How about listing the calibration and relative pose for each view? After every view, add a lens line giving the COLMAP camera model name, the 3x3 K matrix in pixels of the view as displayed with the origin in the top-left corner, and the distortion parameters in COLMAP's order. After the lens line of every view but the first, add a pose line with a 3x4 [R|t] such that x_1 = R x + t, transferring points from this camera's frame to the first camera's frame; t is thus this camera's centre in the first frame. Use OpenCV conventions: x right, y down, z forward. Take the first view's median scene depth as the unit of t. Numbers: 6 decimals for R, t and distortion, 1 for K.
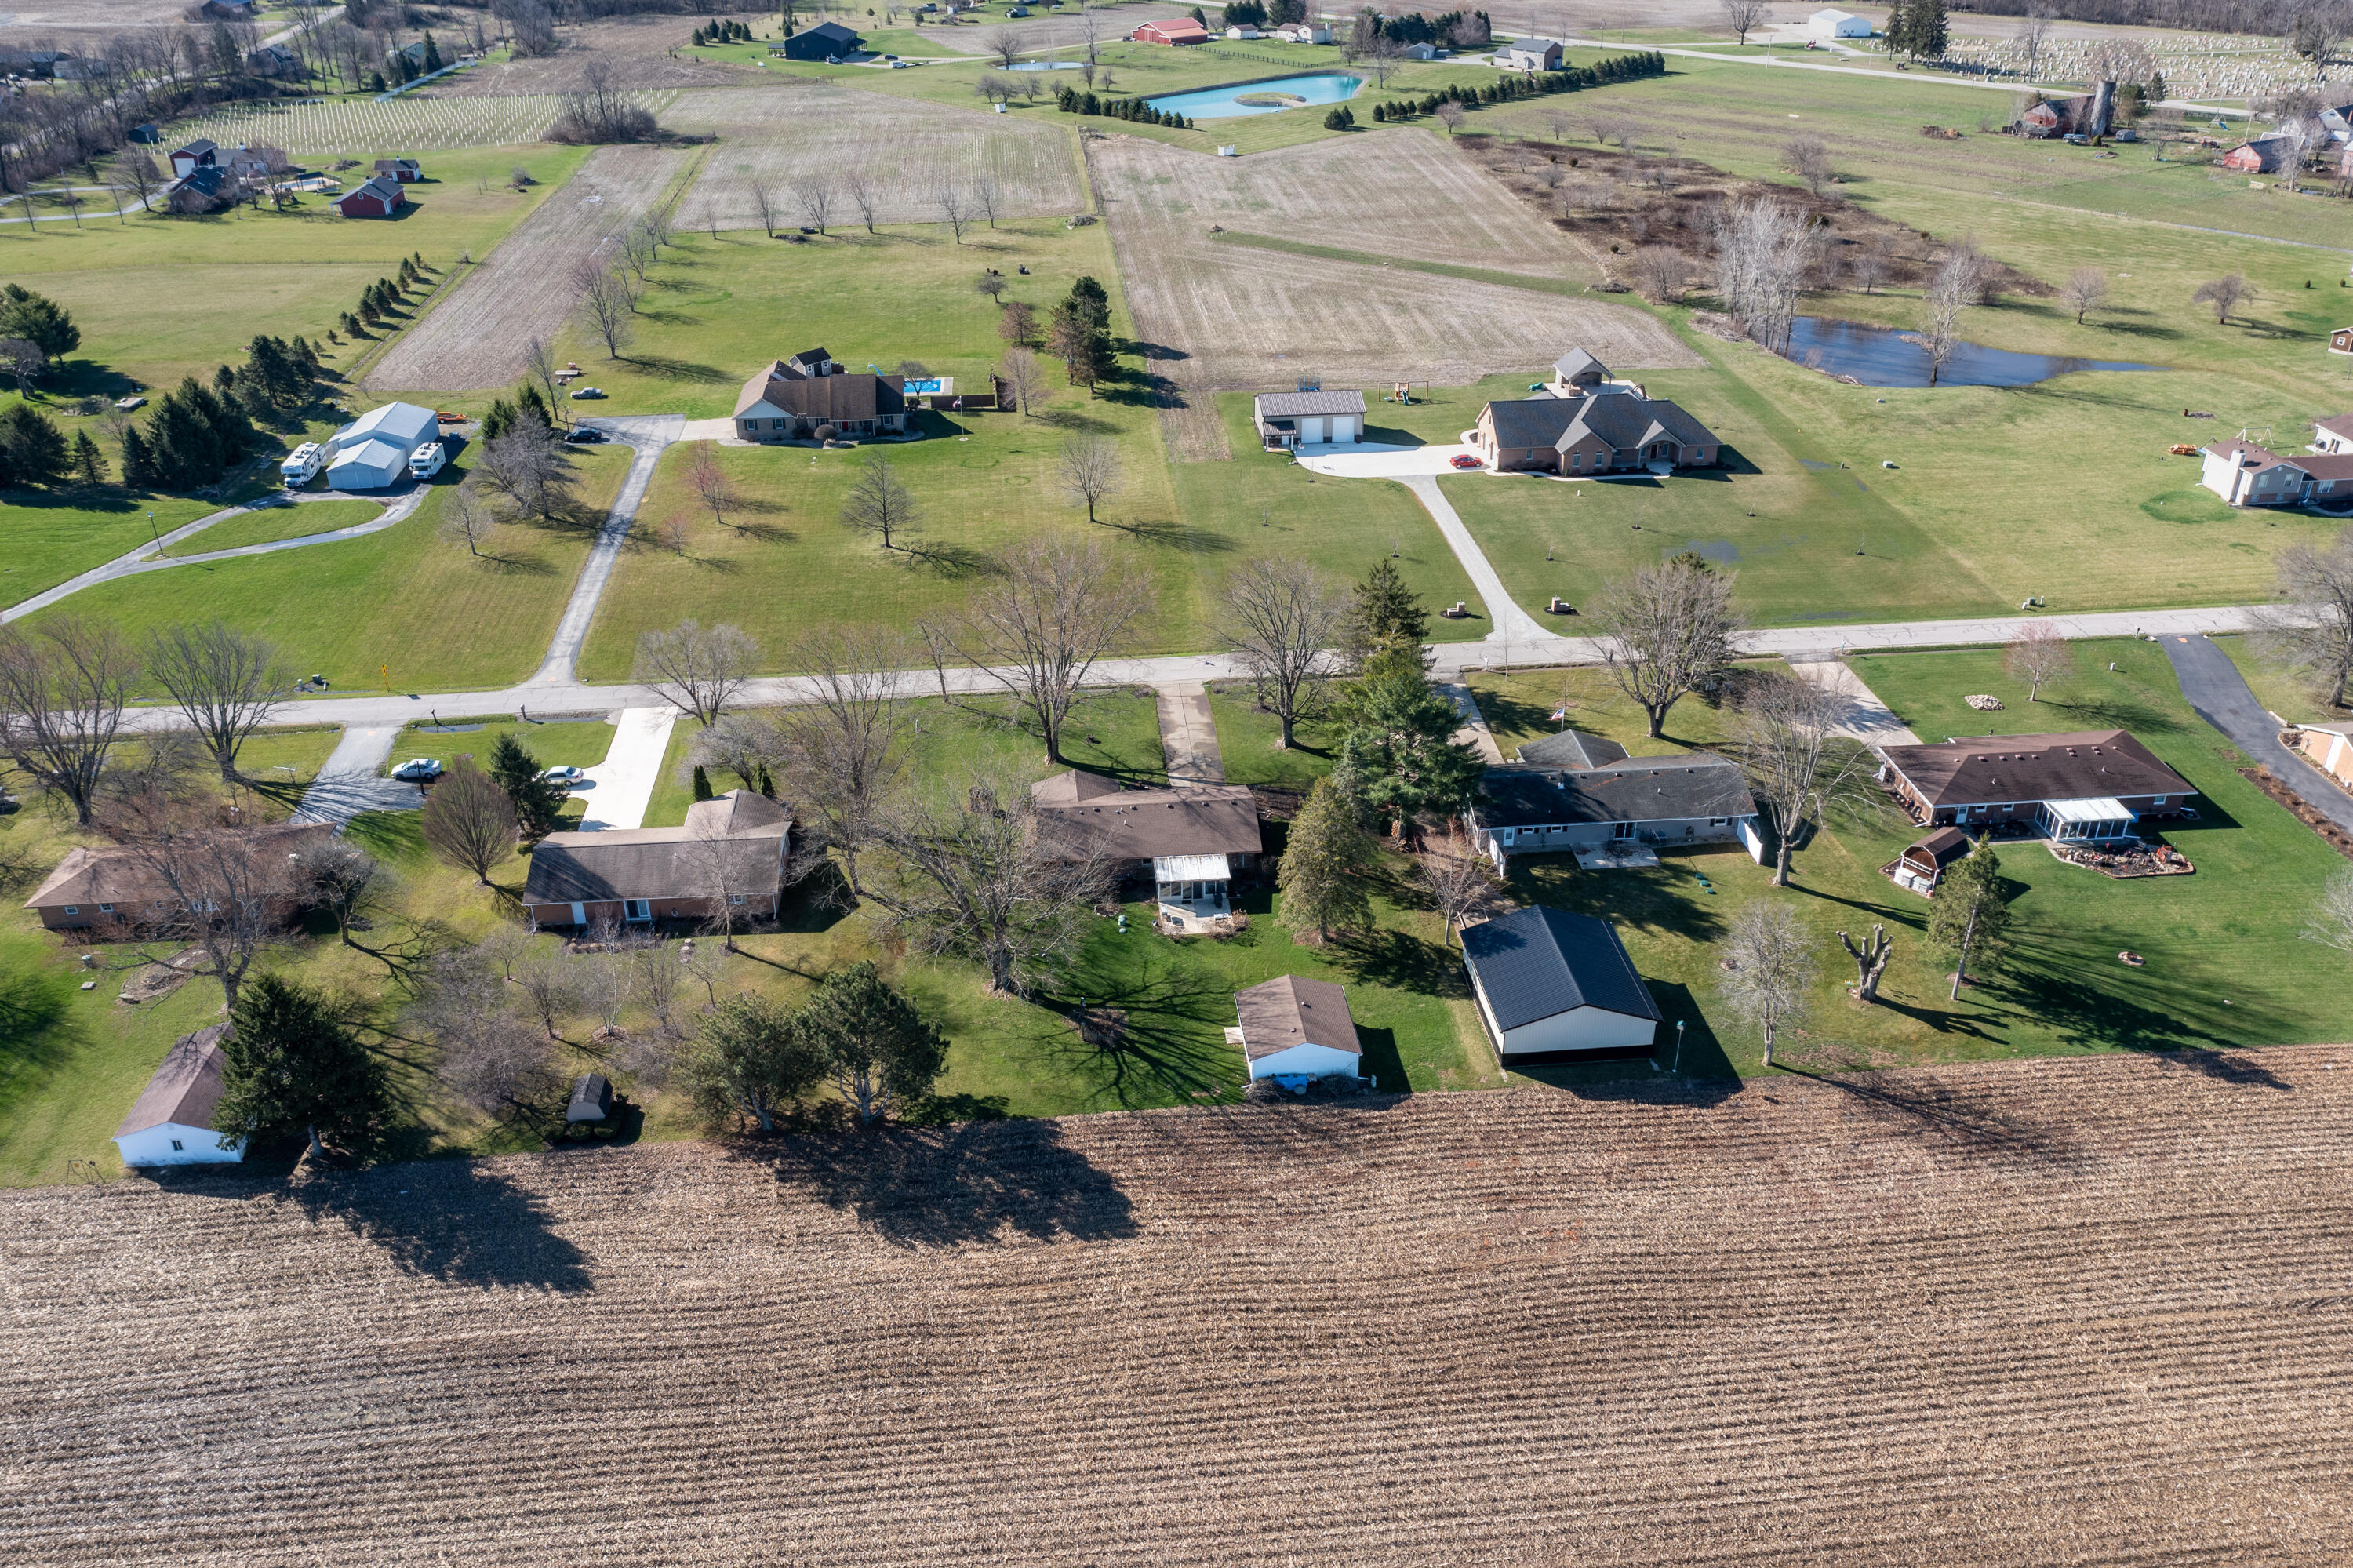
lens RADIAL K [[1859.7, 0, 1176.5], [0, 1859.7, 784.0], [0, 0, 1]] dist [-0.010351, -0.005576]
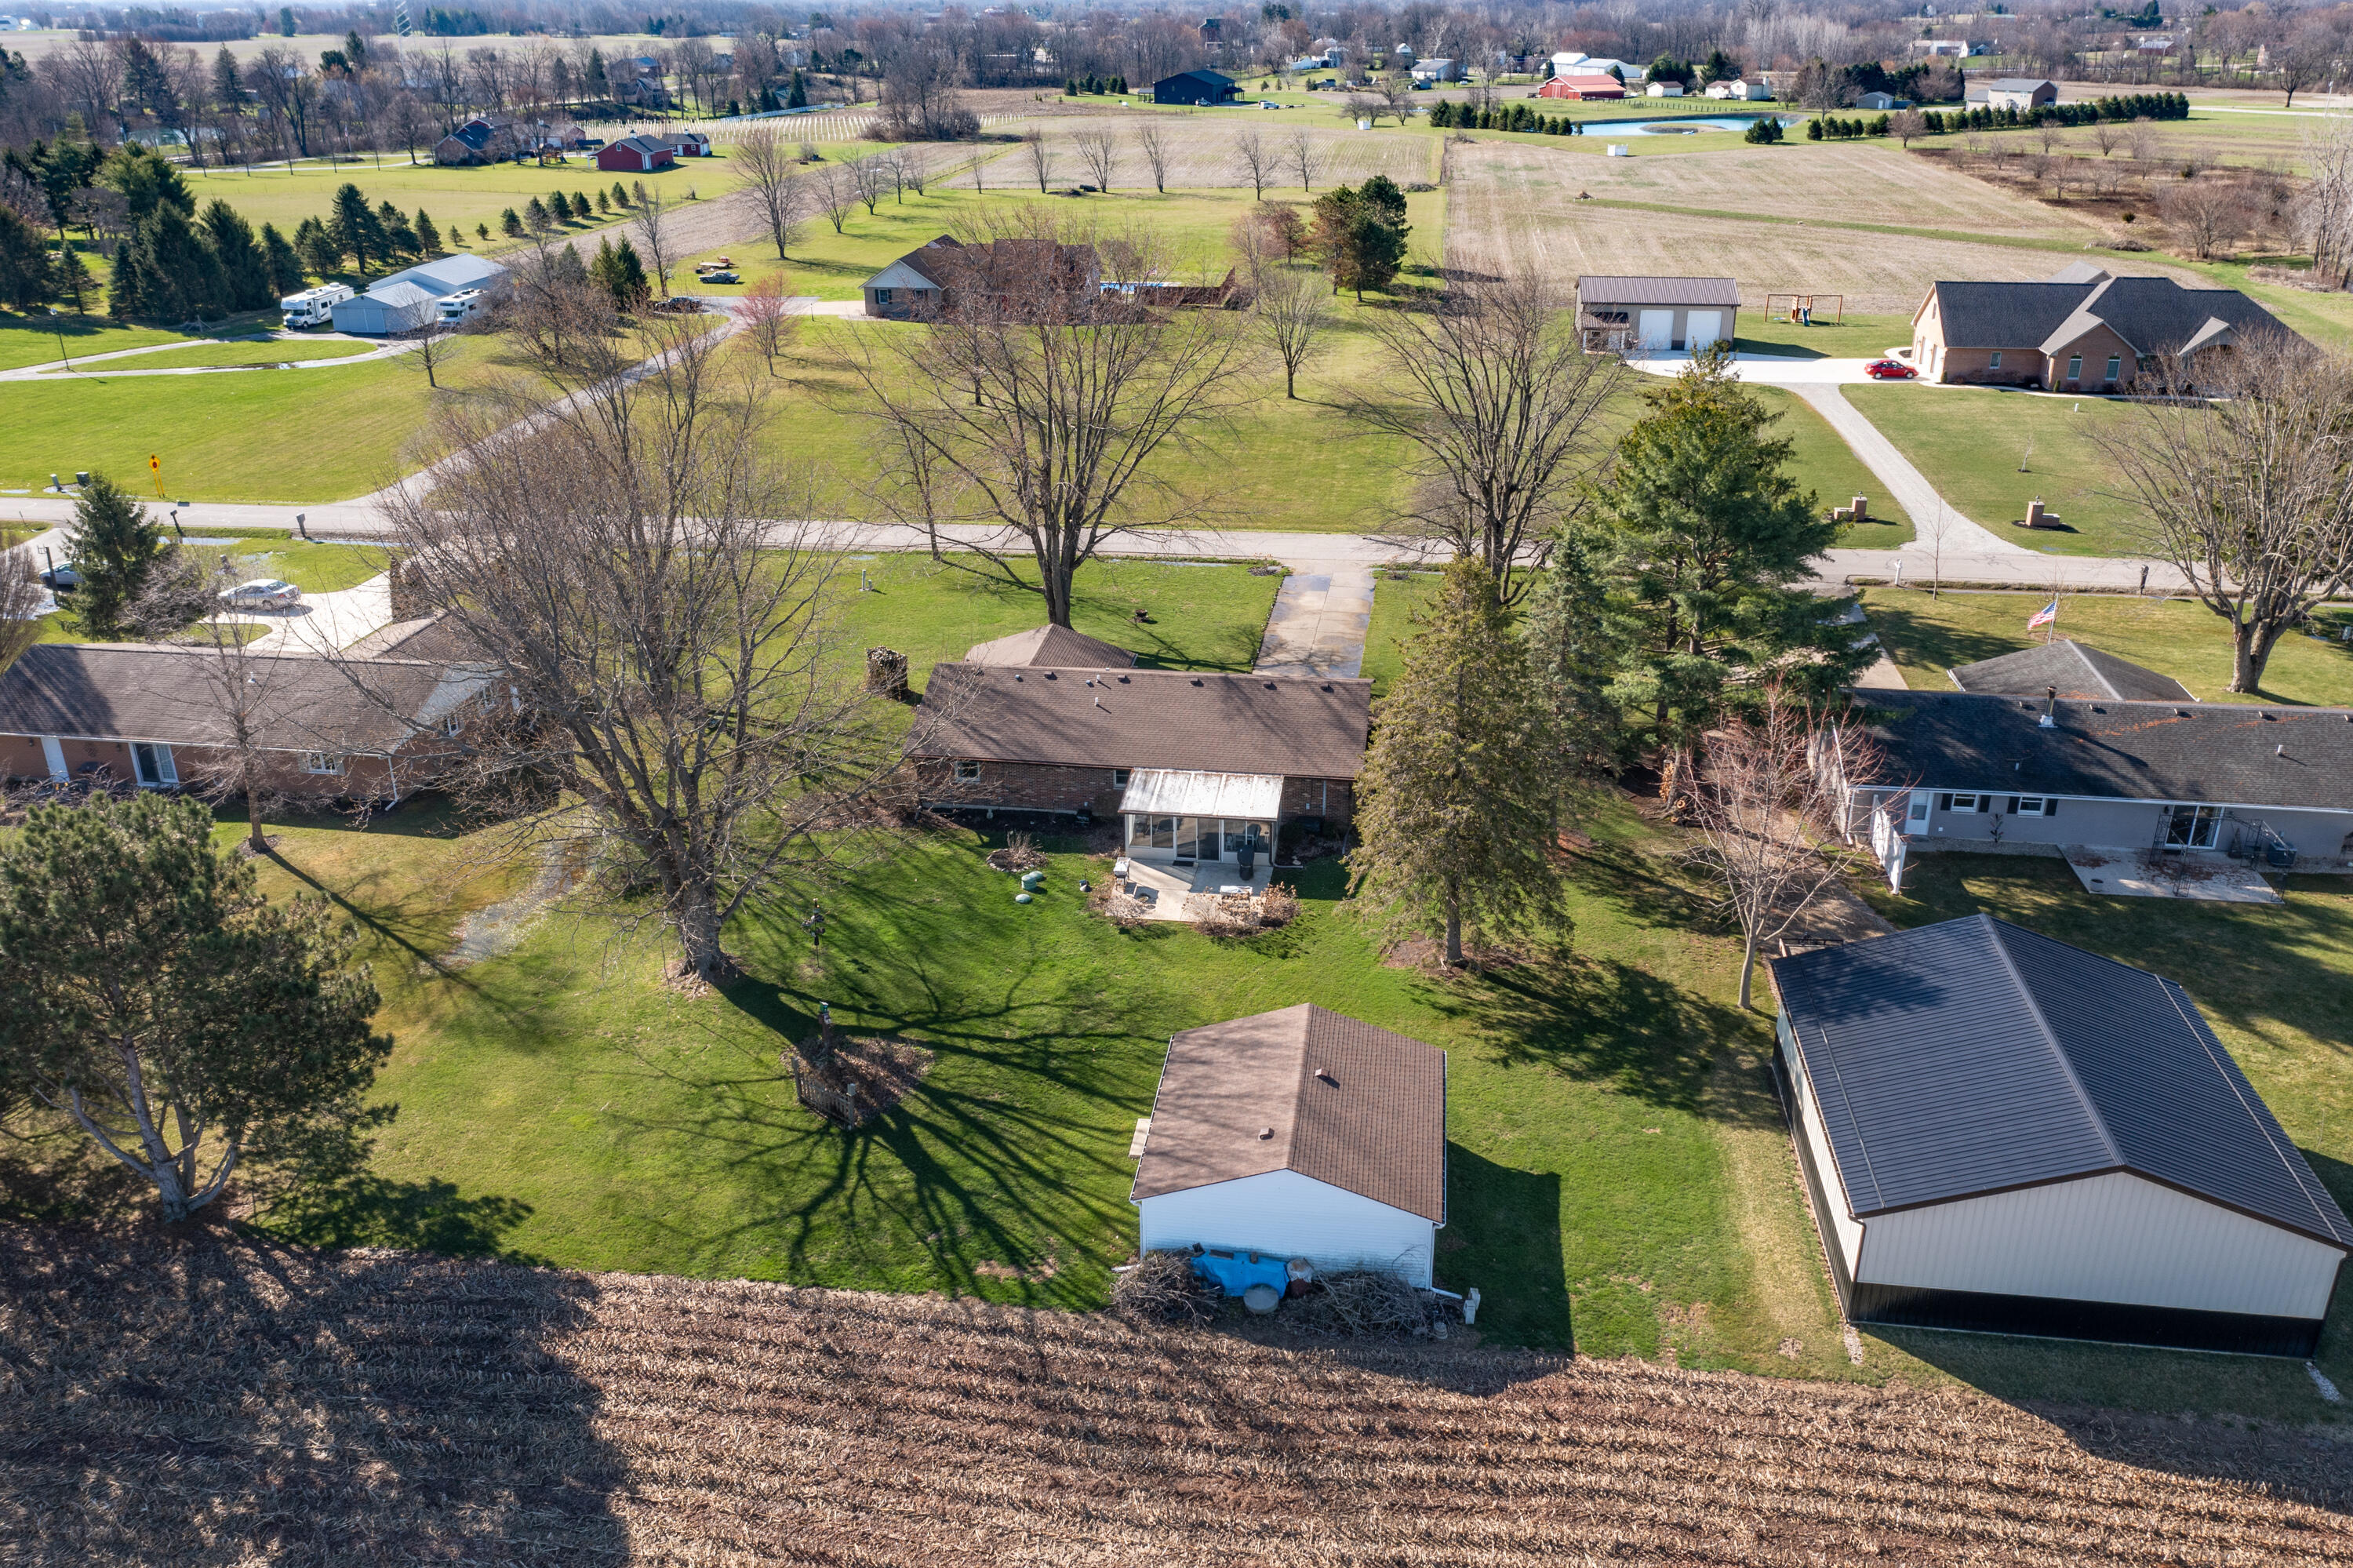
lens RADIAL K [[1859.7, 0, 1176.5], [0, 1859.7, 784.0], [0, 0, 1]] dist [-0.010351, -0.005576]
pose [[0.973475, 0.093069, -0.209010, 0.100347], [-0.112523, 0.990161, -0.083181, 0.082987], [0.199212, 0.104493, 0.974369, 0.541678]]
